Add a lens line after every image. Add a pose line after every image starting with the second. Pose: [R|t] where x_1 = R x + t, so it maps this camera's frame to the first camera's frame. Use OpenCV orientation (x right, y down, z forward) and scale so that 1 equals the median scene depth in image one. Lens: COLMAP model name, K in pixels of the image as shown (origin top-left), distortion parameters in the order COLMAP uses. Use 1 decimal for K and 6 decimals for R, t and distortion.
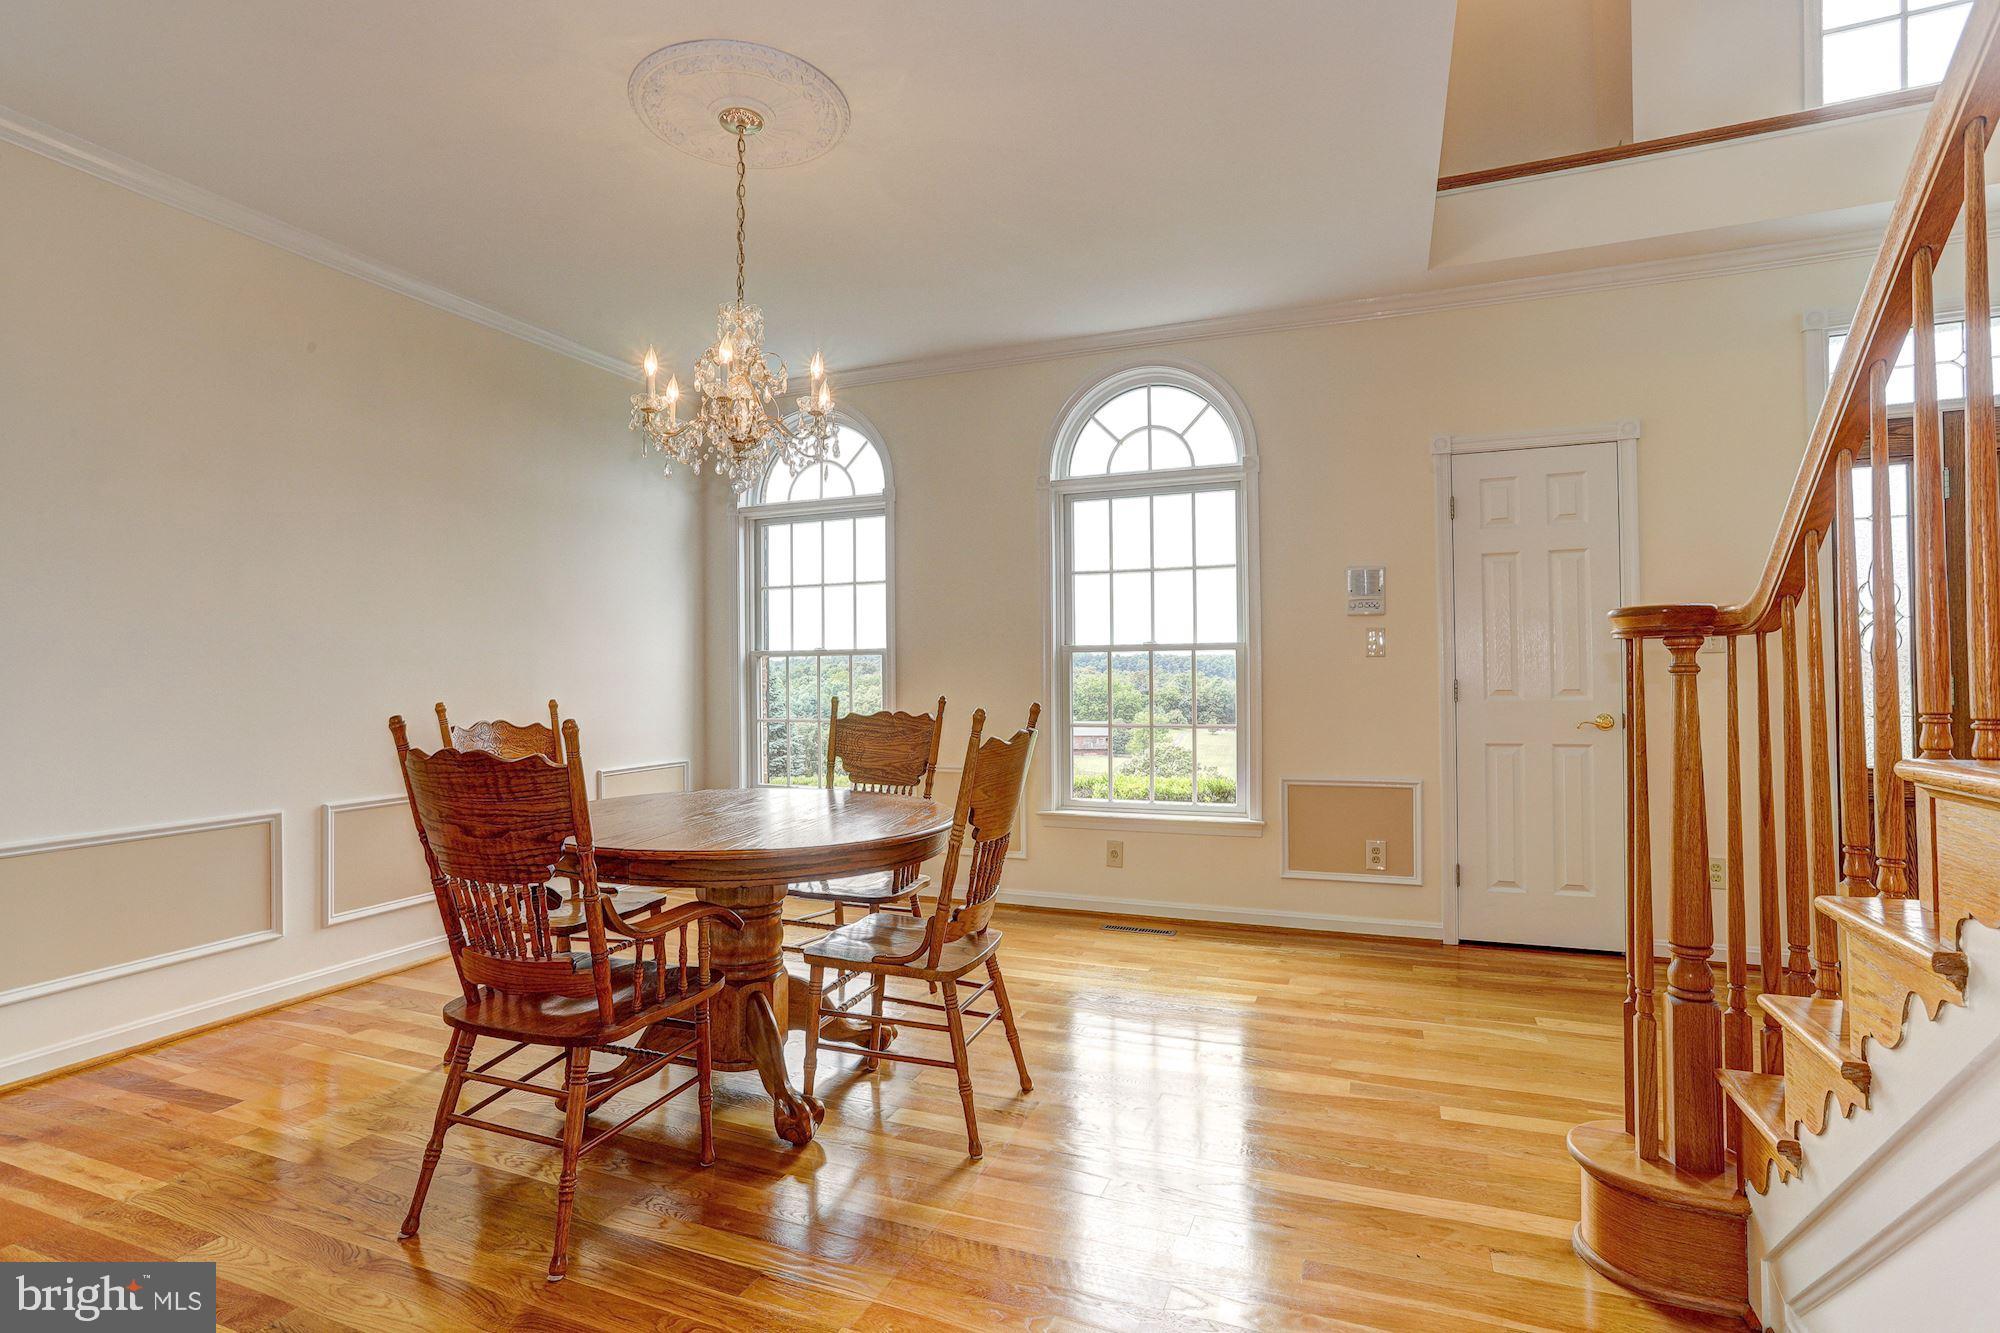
lens RADIAL K [[960.2, 0, 1000.0], [0, 960.2, 666.5], [0, 0, 1]] dist [-0.040609, 0.000088]
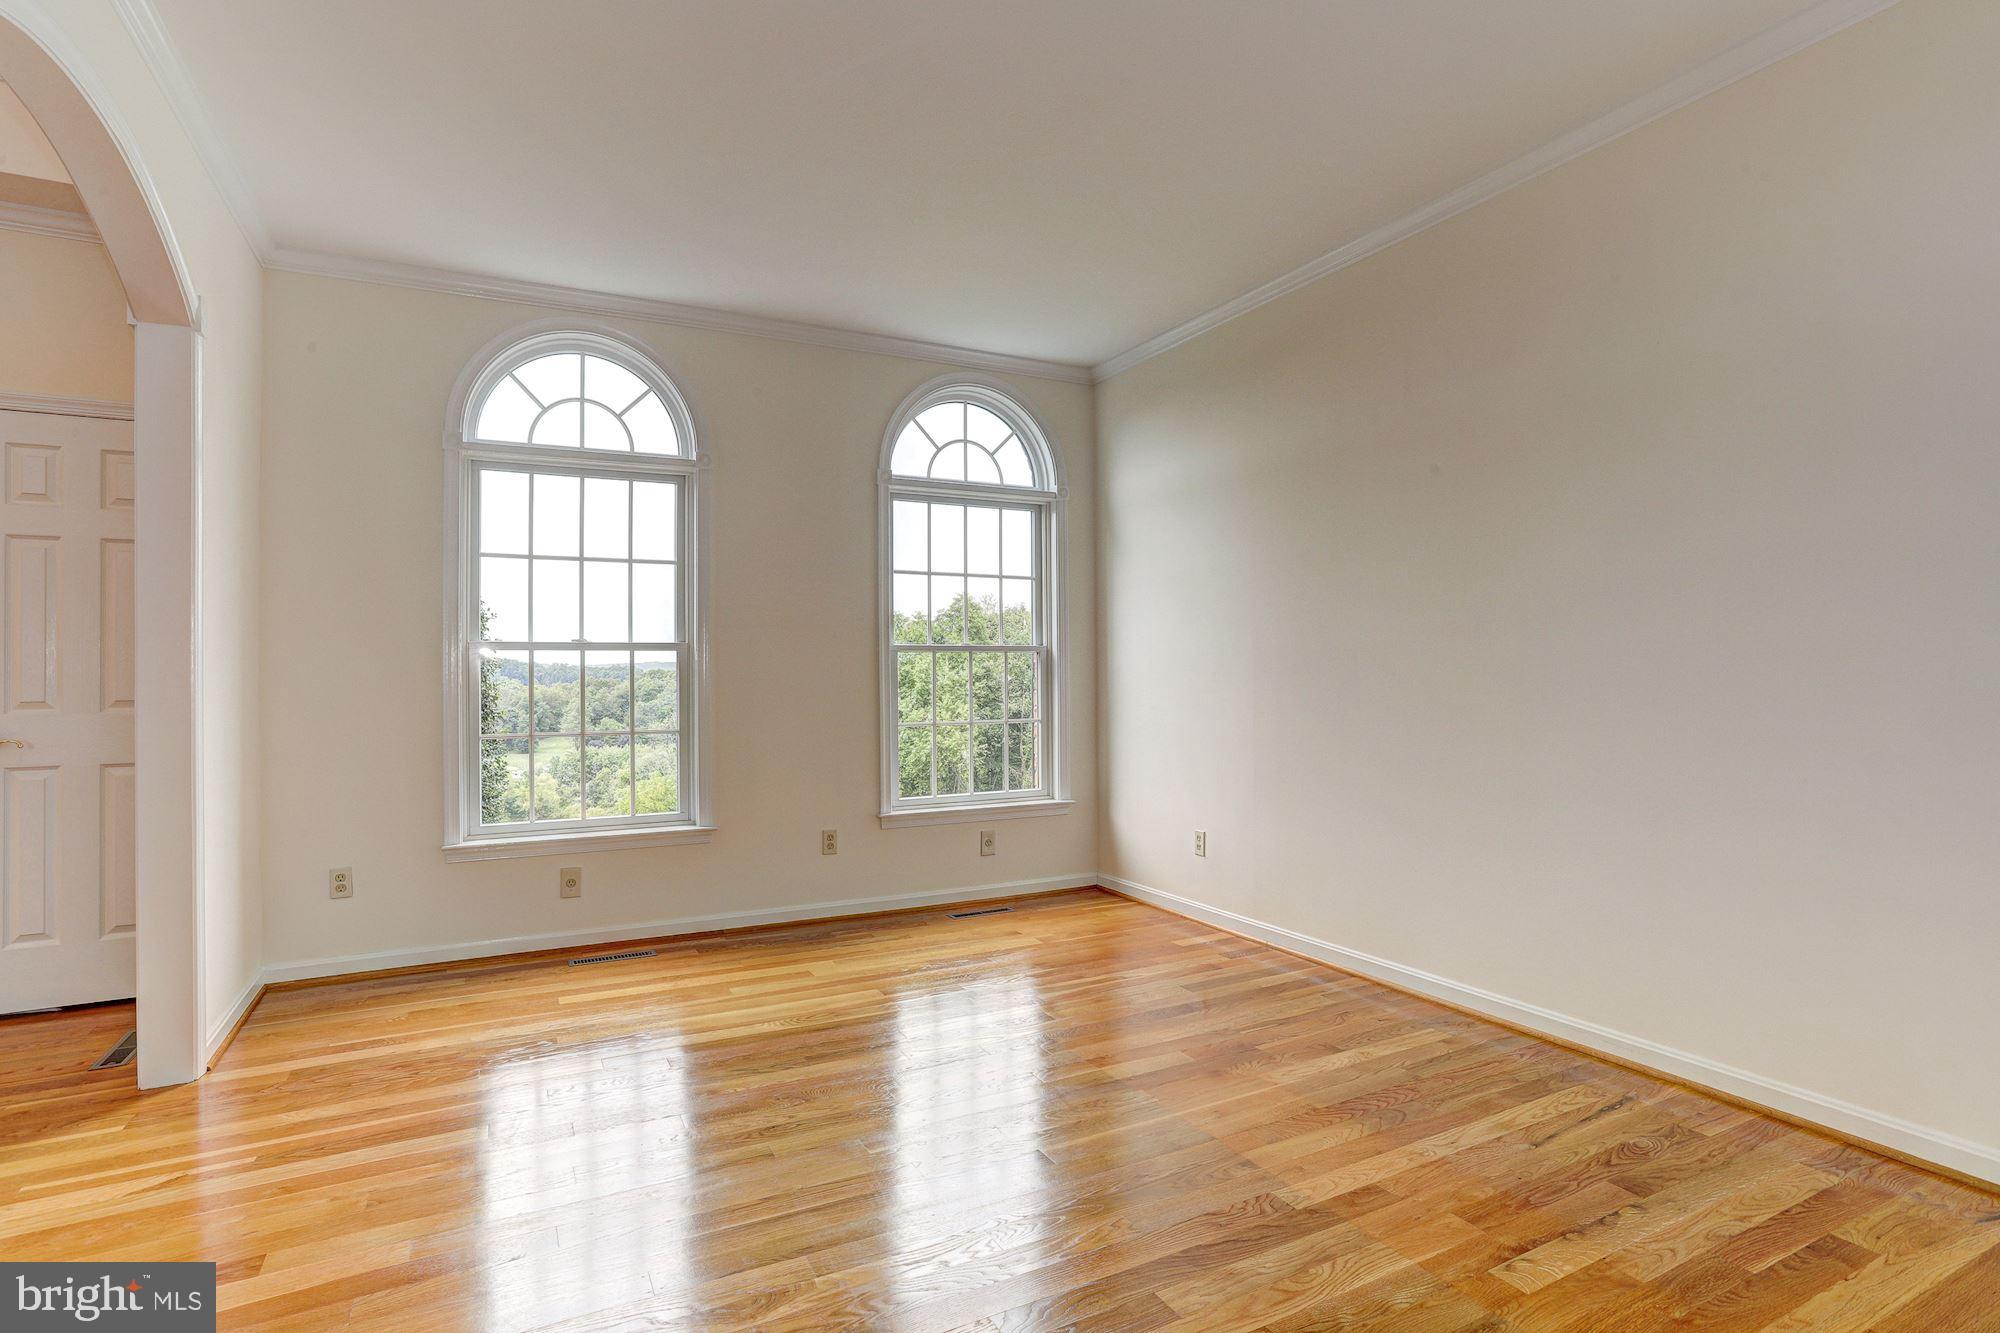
lens RADIAL K [[979.2, 0, 1000.0], [0, 979.2, 666.5], [0, 0, 1]] dist [-0.072109, 0.035592]
pose [[0.647454, 0.006520, 0.762077, -0.284910], [-0.005051, 0.999978, -0.004264, 0.000947], [-0.762088, -0.001089, 0.647472, 0.126579]]
